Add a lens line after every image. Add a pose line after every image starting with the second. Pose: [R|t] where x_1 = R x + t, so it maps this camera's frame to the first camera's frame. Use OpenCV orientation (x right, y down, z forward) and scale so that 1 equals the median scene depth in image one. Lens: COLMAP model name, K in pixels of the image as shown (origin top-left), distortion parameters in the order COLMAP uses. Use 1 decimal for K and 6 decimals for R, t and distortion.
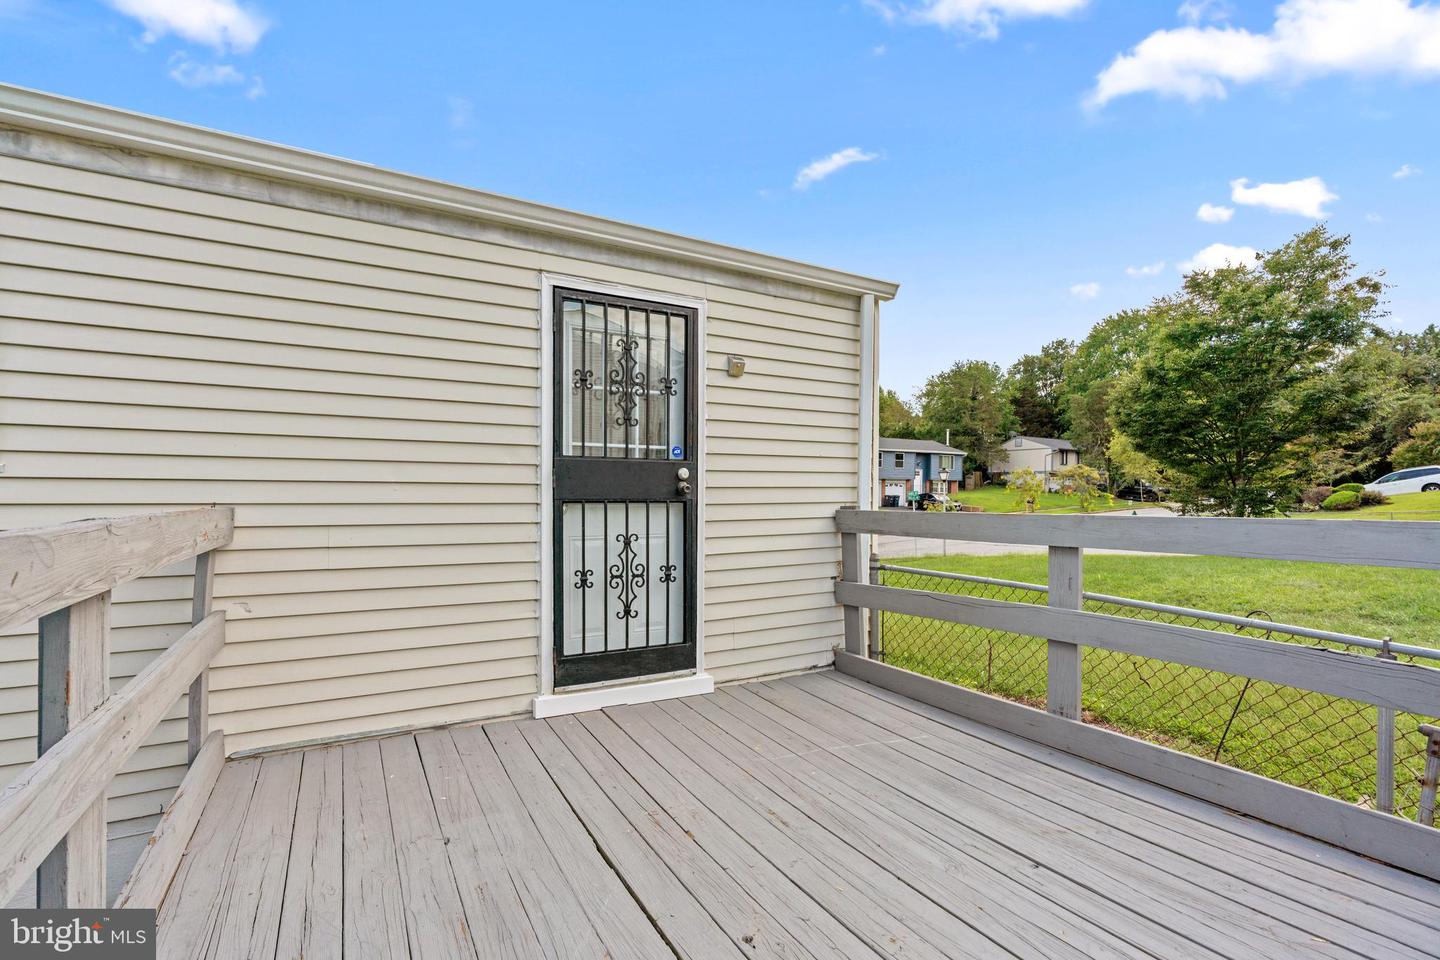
lens RADIAL K [[656.1, 0, 706.7], [0, 656.1, 487.2], [0, 0, 1]] dist [-0.011171, 0.005020]
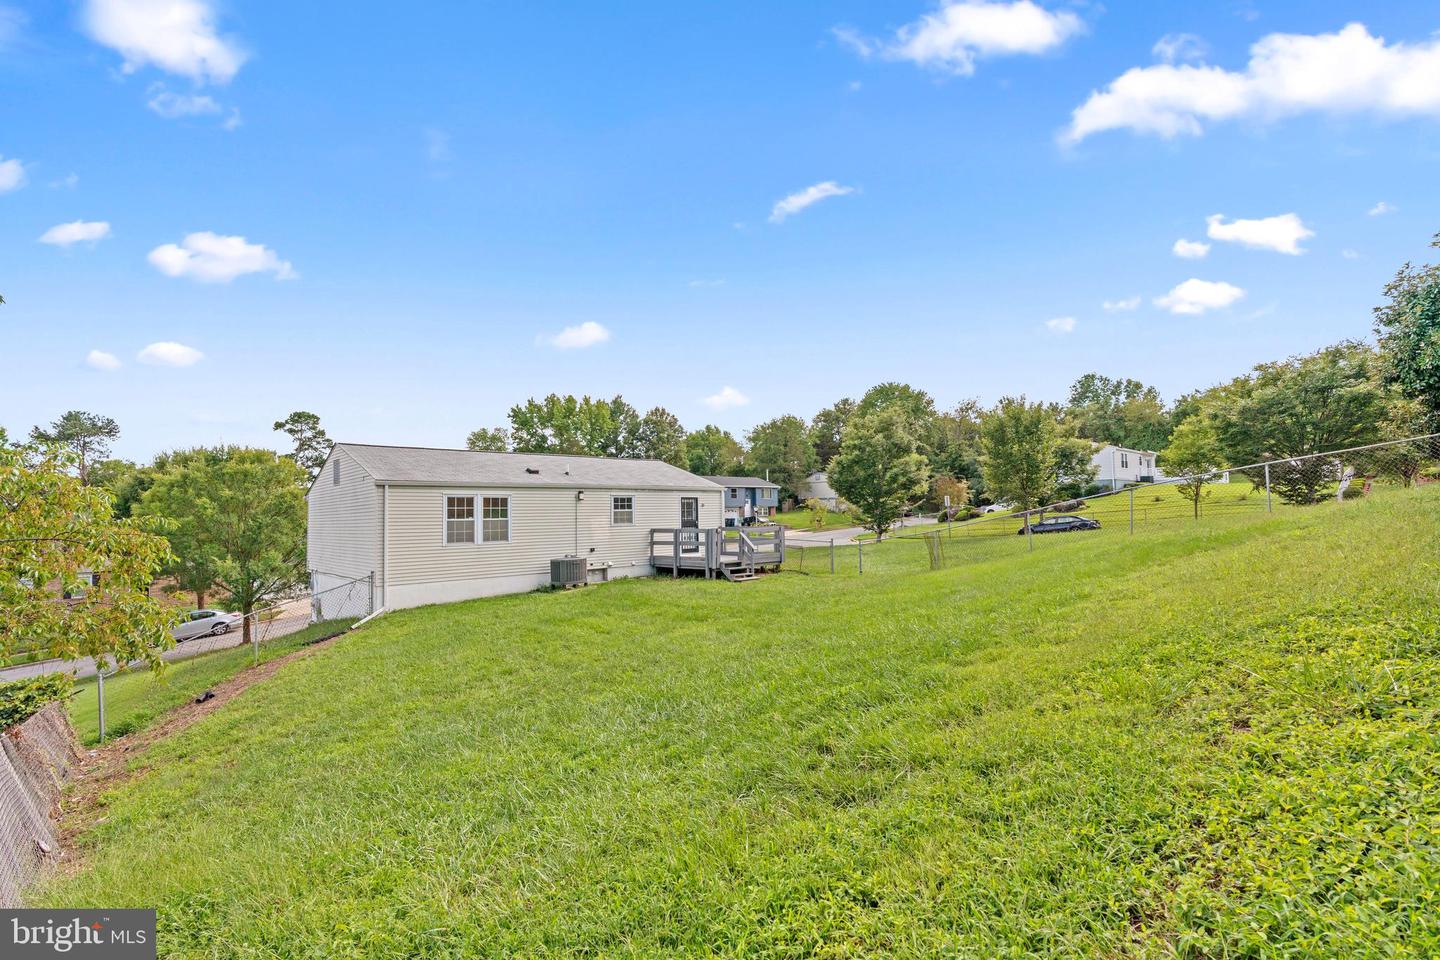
lens RADIAL K [[656.1, 0, 718.4], [0, 656.1, 477.4], [0, 0, 1]] dist [-0.011171, 0.005020]
pose [[0.966836, -0.015355, 0.254935, -0.077535], [0.028476, 0.998448, -0.047858, -0.007802], [-0.253805, 0.053531, 0.965773, -0.284328]]
